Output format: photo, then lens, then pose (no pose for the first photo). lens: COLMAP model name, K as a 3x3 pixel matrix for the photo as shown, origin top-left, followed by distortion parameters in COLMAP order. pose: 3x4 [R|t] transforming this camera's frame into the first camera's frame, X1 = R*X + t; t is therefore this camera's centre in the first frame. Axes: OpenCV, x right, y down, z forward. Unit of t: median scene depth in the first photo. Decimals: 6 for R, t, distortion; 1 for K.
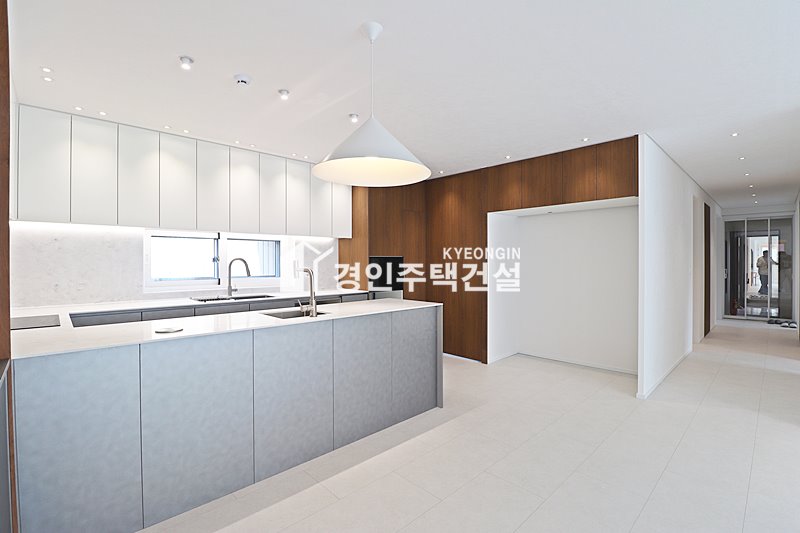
lens RADIAL K [[367.6, 0, 398.9], [0, 367.6, 262.3], [0, 0, 1]] dist [-0.000525, -0.014805]
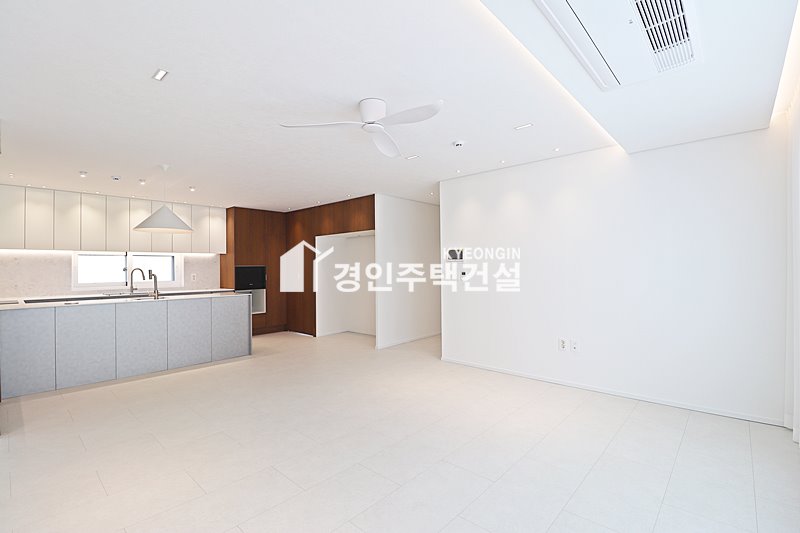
lens RADIAL K [[367.6, 0, 398.9], [0, 367.6, 262.3], [0, 0, 1]] dist [-0.000525, -0.014805]
pose [[0.997756, -0.008263, 0.066443, 0.650282], [0.009548, 0.999773, -0.019038, 0.003625], [-0.066270, 0.019630, 0.997609, -0.712231]]
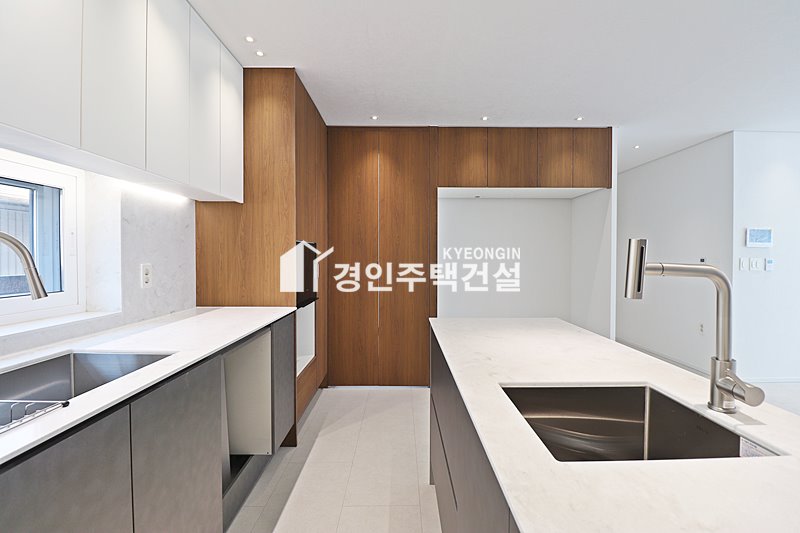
lens RADIAL K [[367.6, 0, 398.9], [0, 367.6, 262.3], [0, 0, 1]] dist [-0.000525, -0.014805]
pose [[0.693126, -0.011231, 0.720729, -0.479882], [0.001119, 0.999894, 0.014504, 0.008750], [-0.720816, -0.009247, 0.693065, 0.723756]]
